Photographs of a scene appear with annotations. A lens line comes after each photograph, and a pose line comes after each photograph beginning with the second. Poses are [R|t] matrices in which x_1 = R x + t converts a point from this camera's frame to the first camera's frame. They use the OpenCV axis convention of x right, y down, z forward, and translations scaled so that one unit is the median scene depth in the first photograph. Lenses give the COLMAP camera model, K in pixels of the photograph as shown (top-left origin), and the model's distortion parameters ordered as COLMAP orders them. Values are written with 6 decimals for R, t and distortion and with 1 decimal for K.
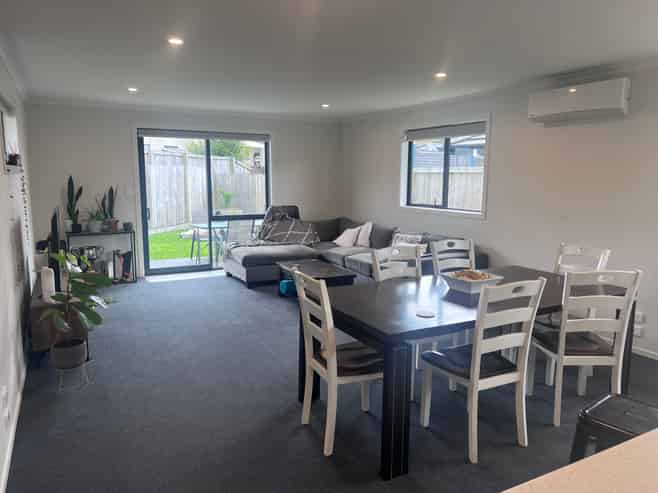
lens RADIAL K [[493.6, 0, 327.6], [0, 493.6, 246.4], [0, 0, 1]] dist [-0.007333, -0.000550]
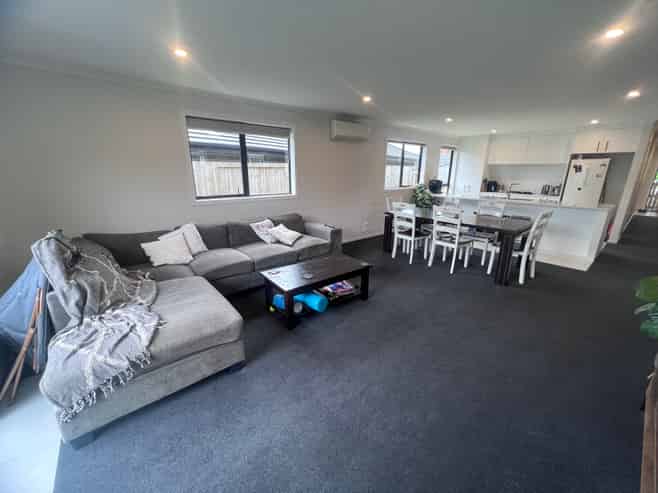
lens RADIAL K [[262.9, 0, 327.9], [0, 262.9, 247.0], [0, 0, 1]] dist [0.003216, 0.000324]
pose [[-0.186640, -0.273766, 0.943513, -0.449196], [0.137753, 0.943608, 0.301043, -0.127513], [-0.972723, 0.186159, -0.138403, 0.923645]]
